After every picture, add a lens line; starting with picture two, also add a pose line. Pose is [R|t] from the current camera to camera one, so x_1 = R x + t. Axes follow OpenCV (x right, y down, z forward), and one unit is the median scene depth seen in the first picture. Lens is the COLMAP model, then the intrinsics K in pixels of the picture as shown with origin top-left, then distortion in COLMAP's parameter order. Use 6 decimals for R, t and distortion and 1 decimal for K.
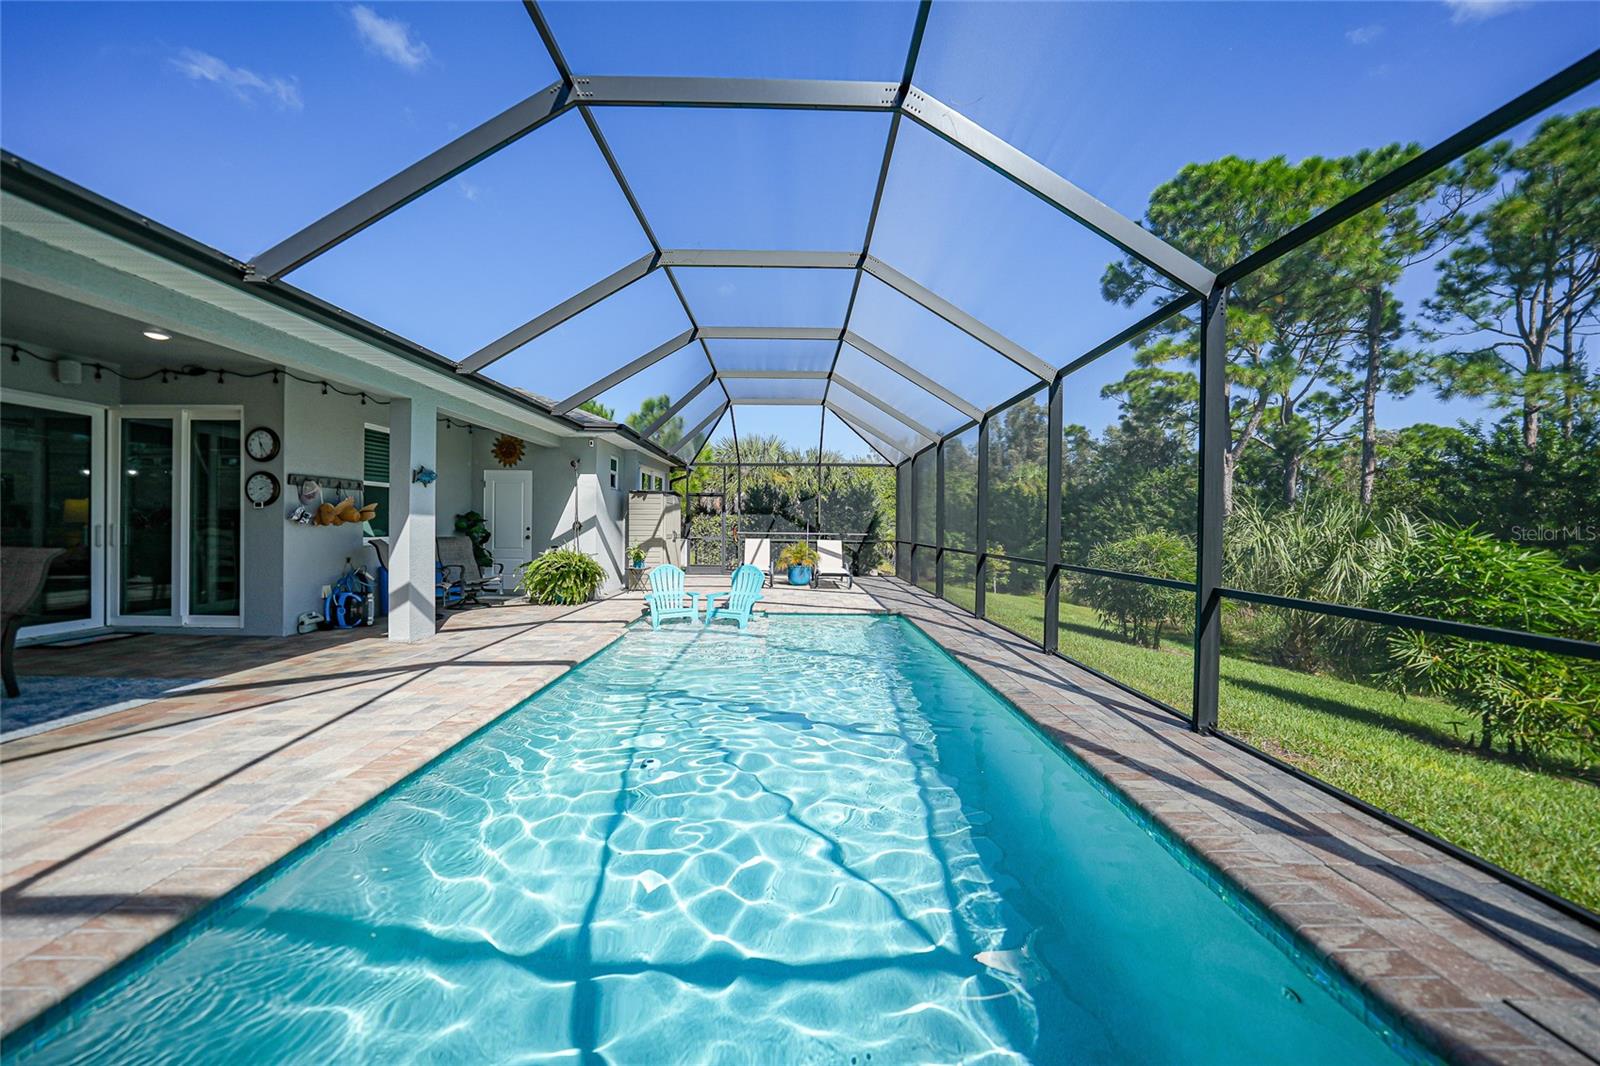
lens RADIAL K [[562.2, 0, 795.4], [0, 562.2, 532.1], [0, 0, 1]] dist [-0.020464, 0.002608]
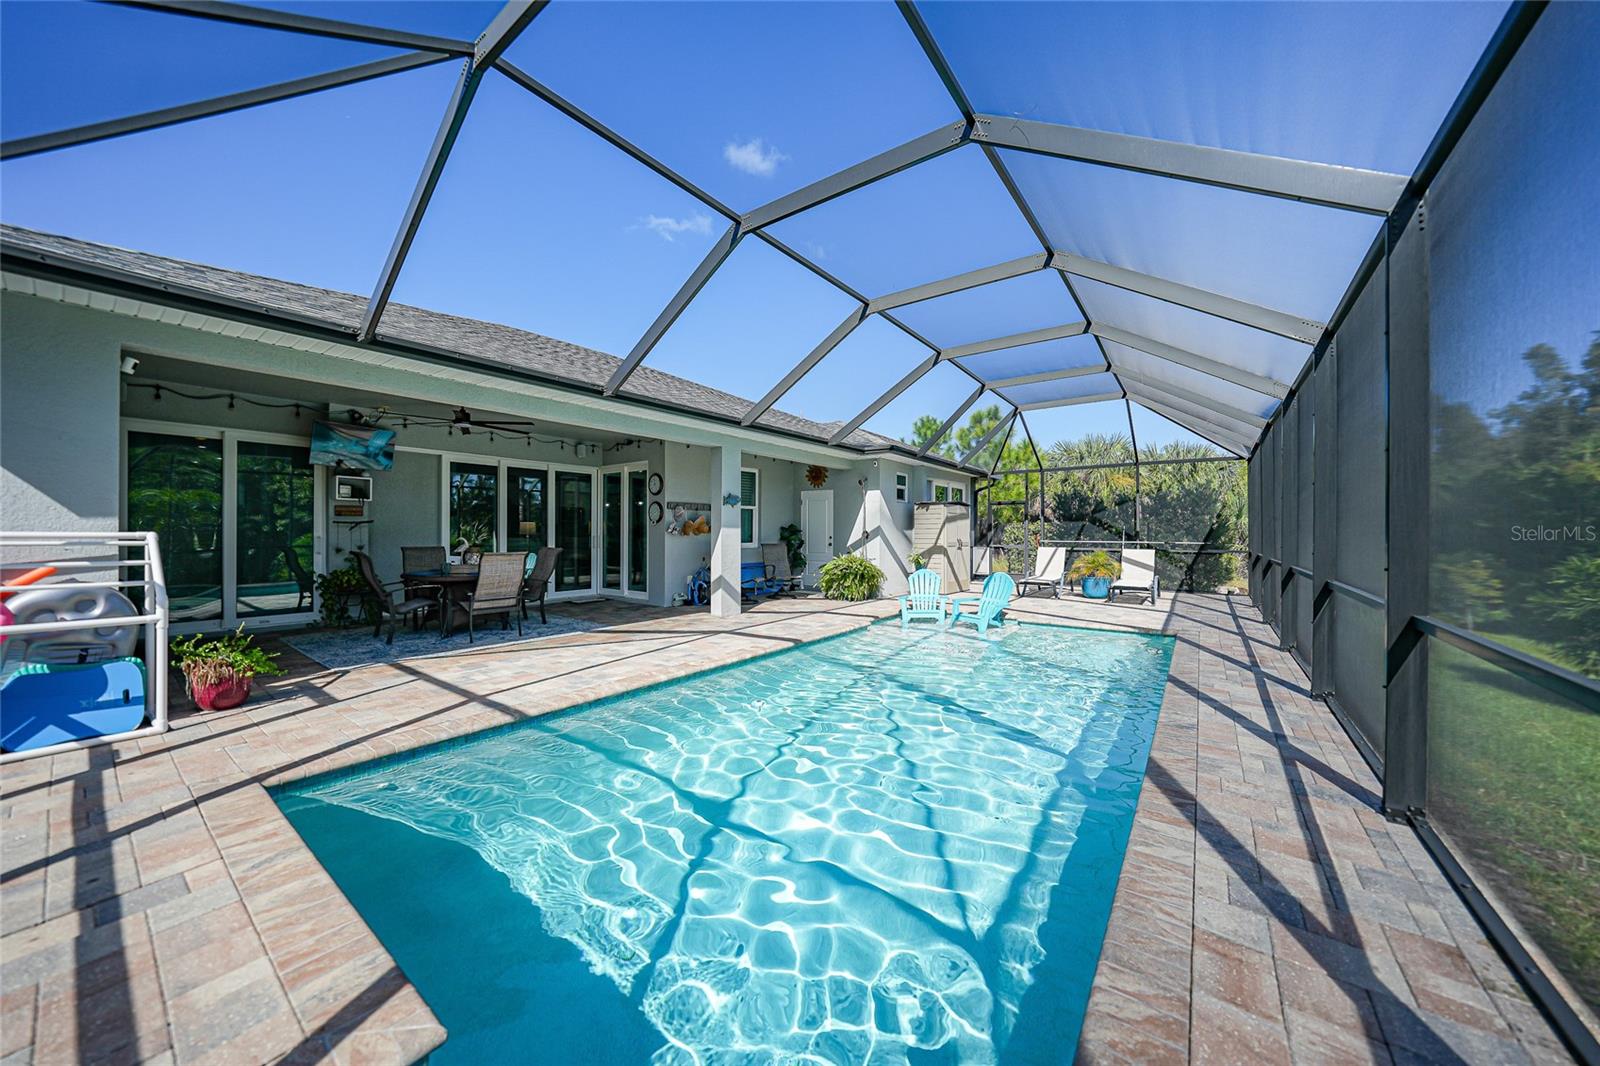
lens RADIAL K [[562.2, 0, 804.4], [0, 562.2, 532.9], [0, 0, 1]] dist [-0.020464, 0.002608]
pose [[0.793718, -0.009283, -0.608215, 0.250270], [-0.000635, 0.999870, -0.016090, 0.004068], [0.608285, 0.013157, 0.793610, -0.009402]]
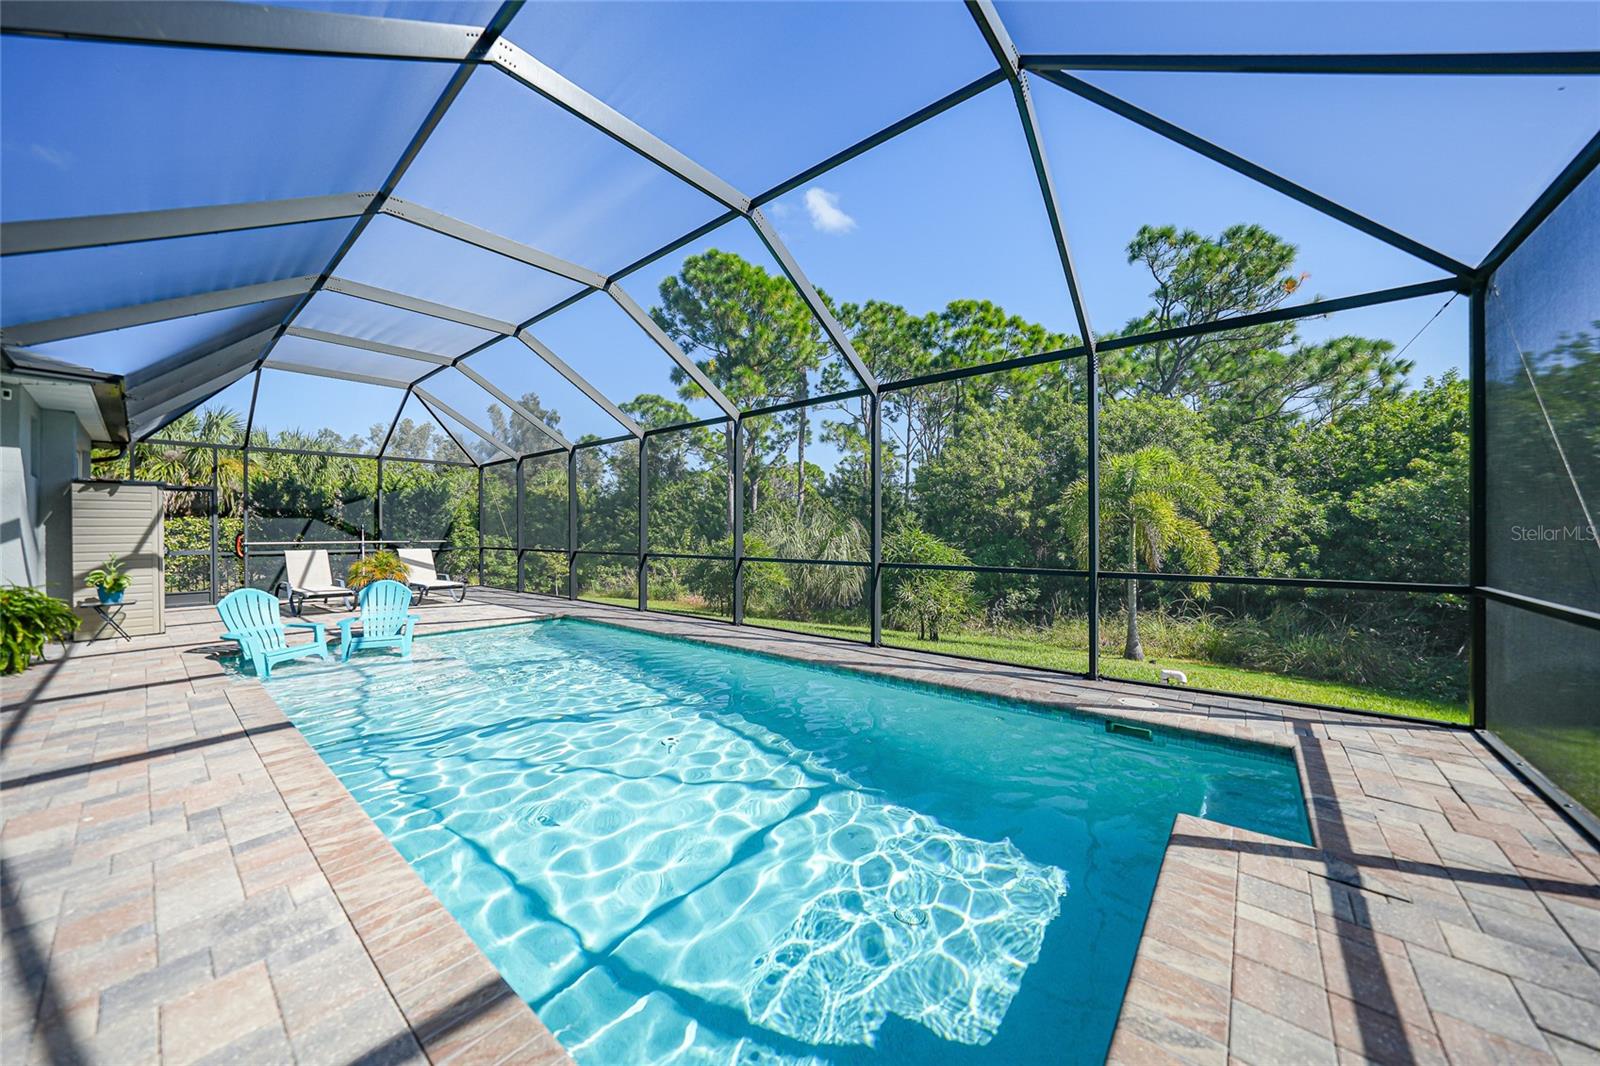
lens RADIAL K [[562.2, 0, 792.1], [0, 562.2, 535.1], [0, 0, 1]] dist [-0.020464, 0.002608]
pose [[0.643996, -0.017901, 0.764820, -0.308331], [0.018622, 0.999797, 0.007721, -0.002827], [-0.764802, 0.009270, 0.644198, 0.024488]]
